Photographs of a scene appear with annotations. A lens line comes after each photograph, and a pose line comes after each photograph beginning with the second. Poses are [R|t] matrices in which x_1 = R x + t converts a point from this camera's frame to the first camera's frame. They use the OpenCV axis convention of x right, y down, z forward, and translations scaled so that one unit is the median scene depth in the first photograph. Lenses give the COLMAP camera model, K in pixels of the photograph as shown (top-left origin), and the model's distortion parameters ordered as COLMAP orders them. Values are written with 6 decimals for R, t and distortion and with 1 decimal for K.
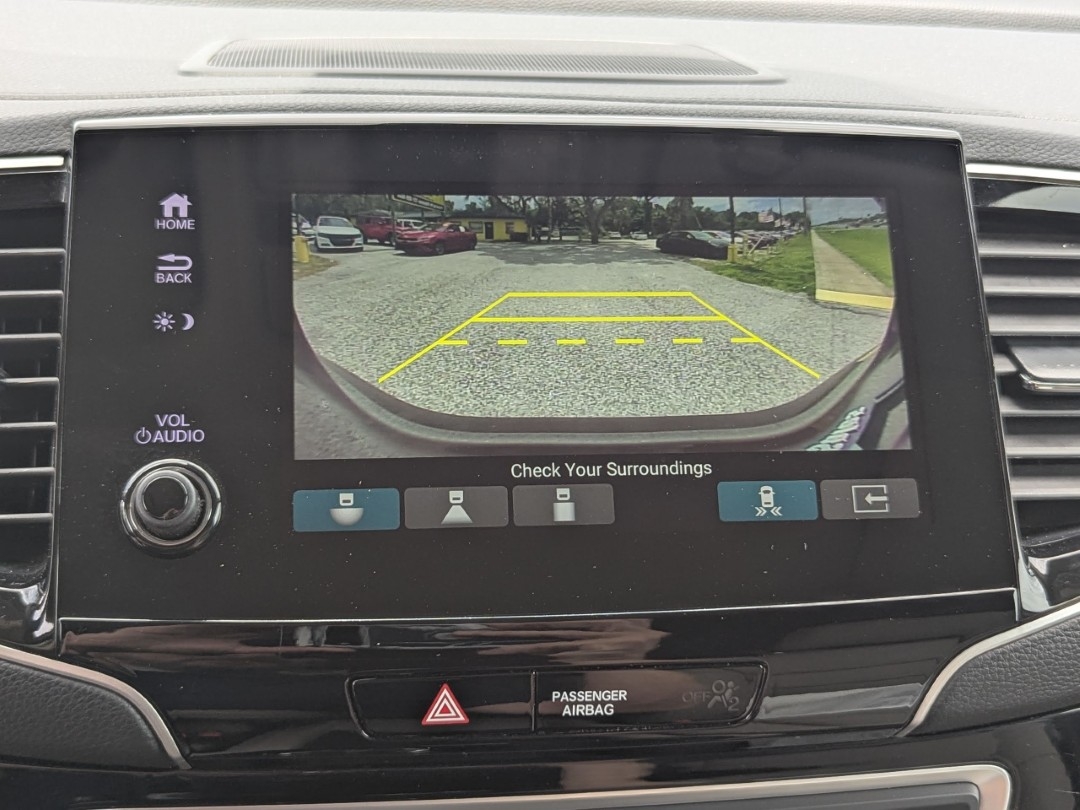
lens RADIAL K [[1491.3, 0, 554.0], [0, 1491.3, 430.5], [0, 0, 1]] dist [0.025536, 0.000000]
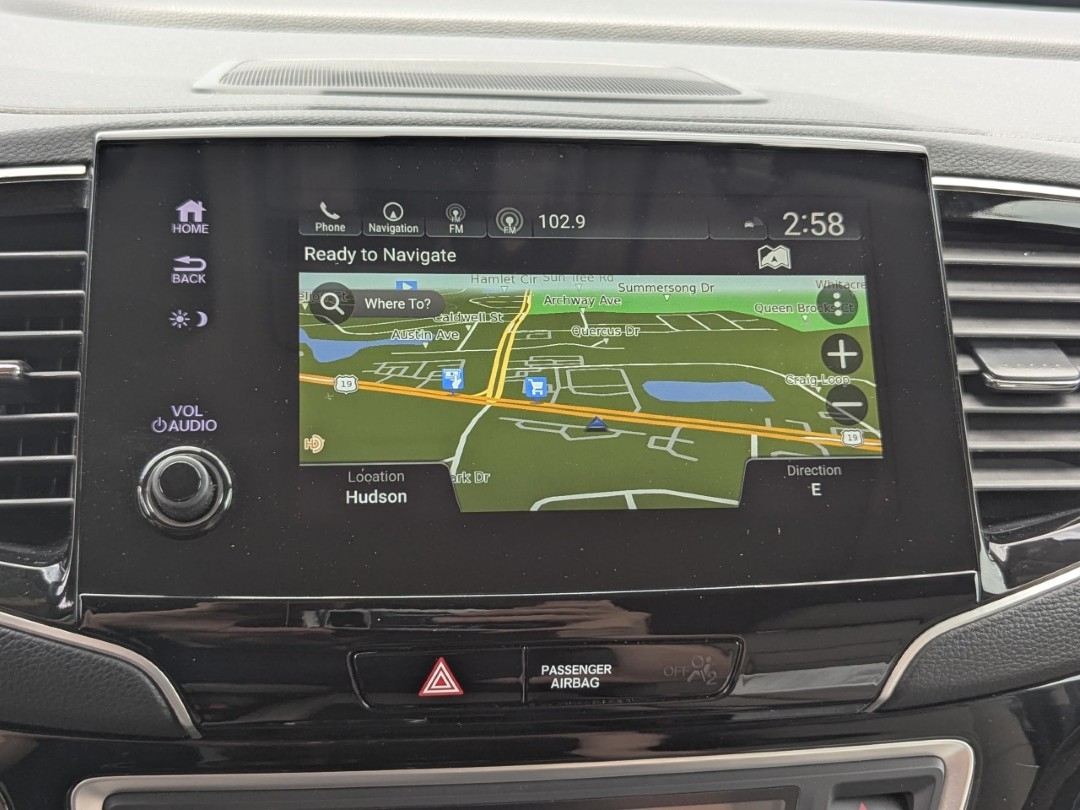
lens RADIAL K [[1491.3, 0, 566.7], [0, 1491.3, 430.9], [0, 0, 1]] dist [0.025536, 0.000000]
pose [[0.999977, 0.002476, 0.006350, 0.009197], [-0.002355, 0.999816, -0.019053, 0.026186], [-0.006396, 0.019038, 0.999798, -0.067048]]
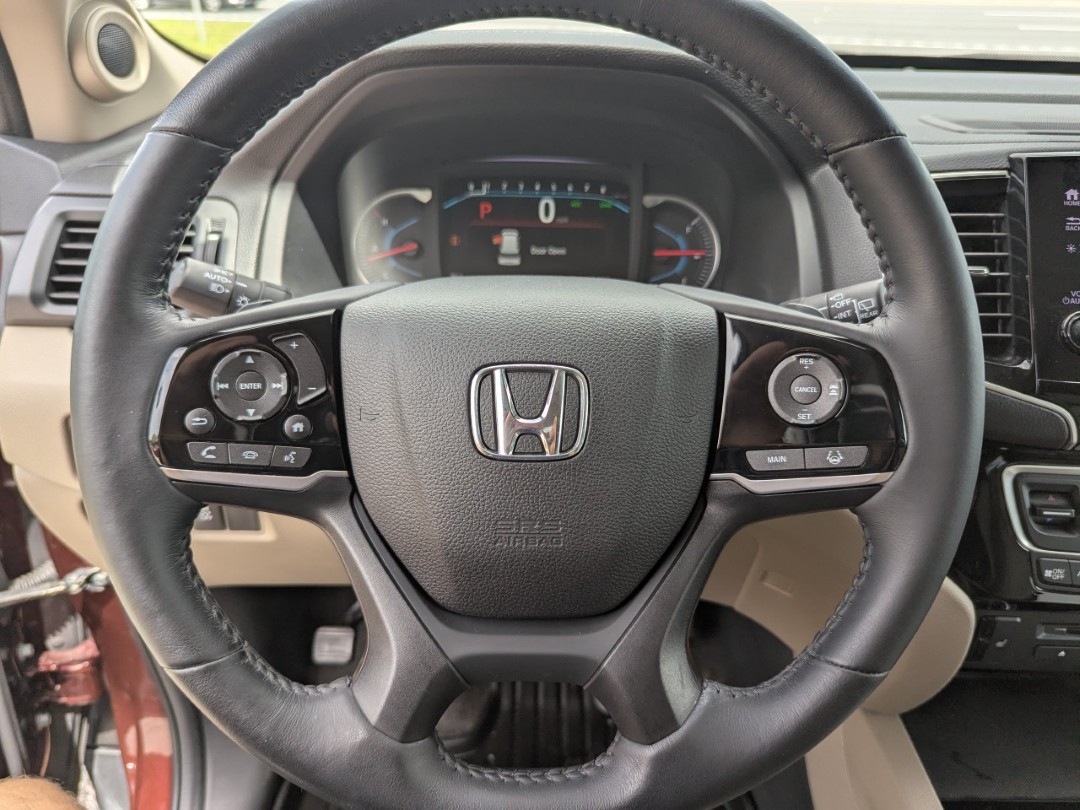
lens RADIAL K [[750.7, 0, 541.1], [0, 750.7, 406.4], [0, 0, 1]] dist [0.033987, -0.030020]
pose [[0.990424, 0.052441, -0.127714, -0.852148], [-0.037833, 0.992733, 0.114234, 0.057835], [0.132777, -0.108309, 0.985210, -0.215454]]
